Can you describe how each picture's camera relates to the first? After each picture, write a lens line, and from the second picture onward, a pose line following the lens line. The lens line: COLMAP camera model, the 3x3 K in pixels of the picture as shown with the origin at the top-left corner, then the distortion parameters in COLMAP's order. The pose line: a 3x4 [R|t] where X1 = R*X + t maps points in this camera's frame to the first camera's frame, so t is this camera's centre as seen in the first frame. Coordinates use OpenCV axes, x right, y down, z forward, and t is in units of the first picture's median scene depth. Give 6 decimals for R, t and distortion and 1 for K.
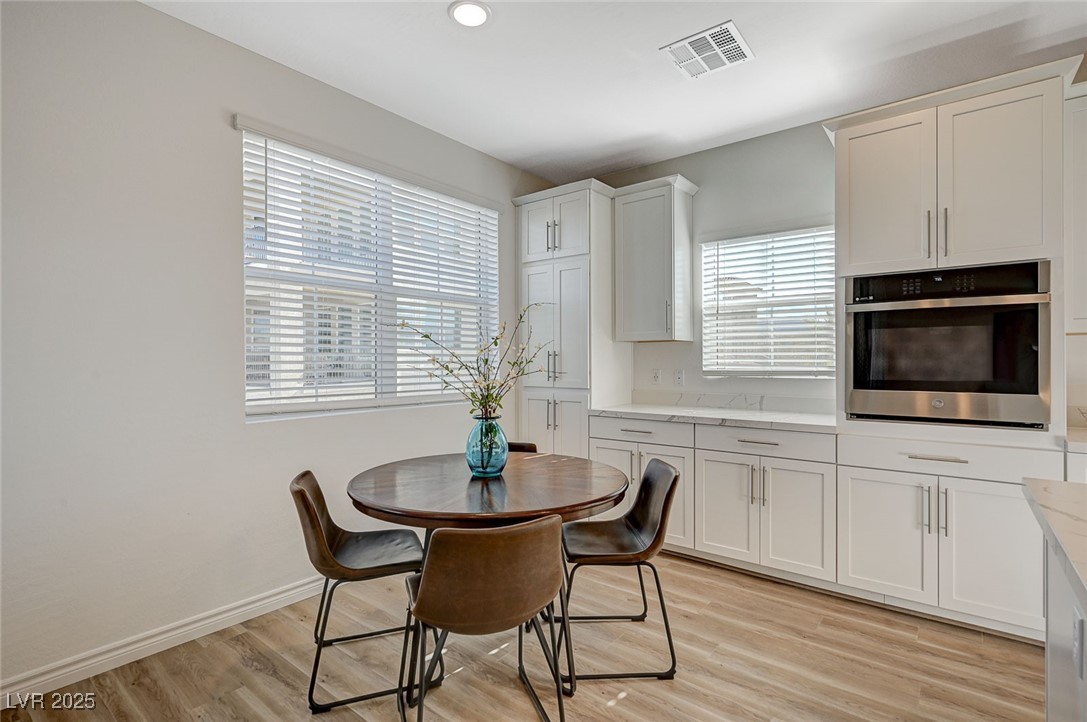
lens RADIAL K [[523.1, 0, 539.7], [0, 523.1, 360.0], [0, 0, 1]] dist [-0.002030, 0.001357]
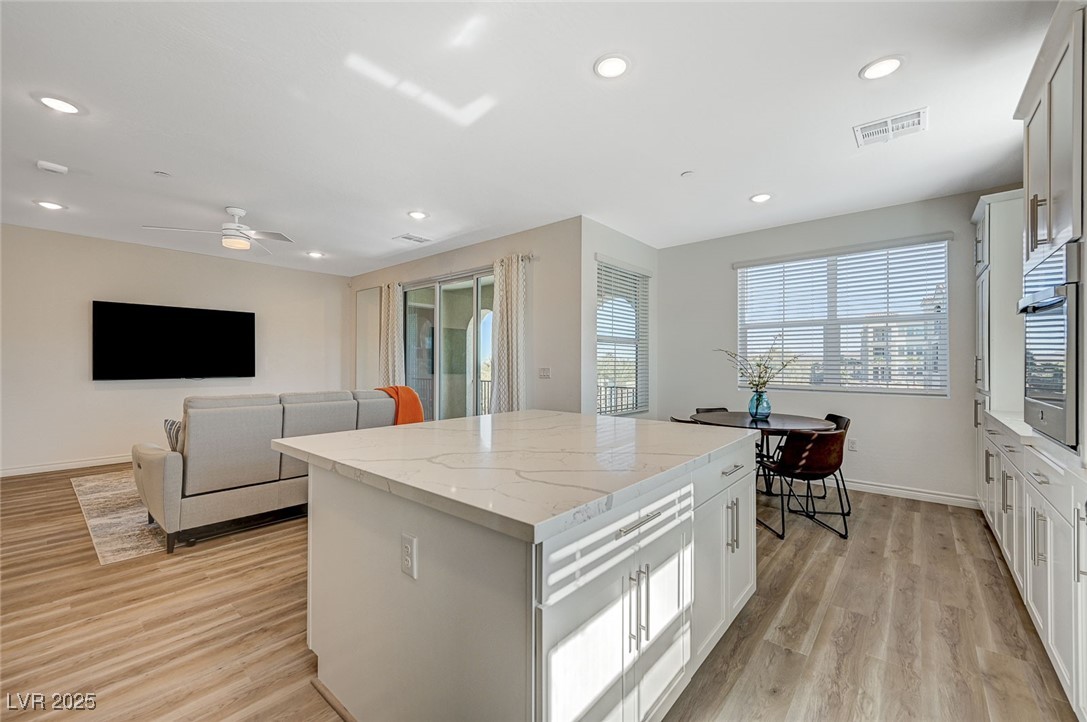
lens RADIAL K [[432.4, 0, 549.1], [0, 432.4, 364.6], [0, 0, 1]] dist [0.000198, 0.001144]
pose [[-0.023389, 0.007320, -0.999700, 1.375745], [-0.002288, 0.999970, 0.007376, -0.006898], [0.999724, 0.002460, -0.023372, 0.171618]]
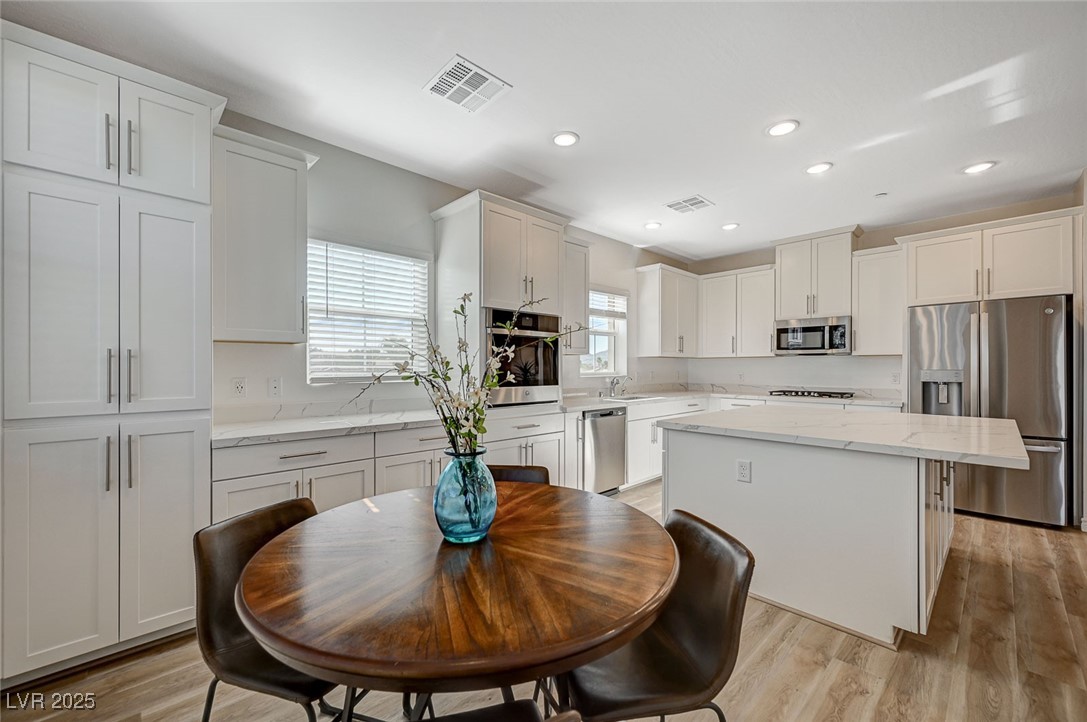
lens RADIAL K [[432.4, 0, 551.9], [0, 432.4, 365.1], [0, 0, 1]] dist [0.000198, 0.001144]
pose [[0.113791, 0.010172, 0.993453, -0.538178], [-0.002950, 0.999947, -0.009901, 0.006404], [-0.993500, -0.001804, 0.113815, 0.700450]]
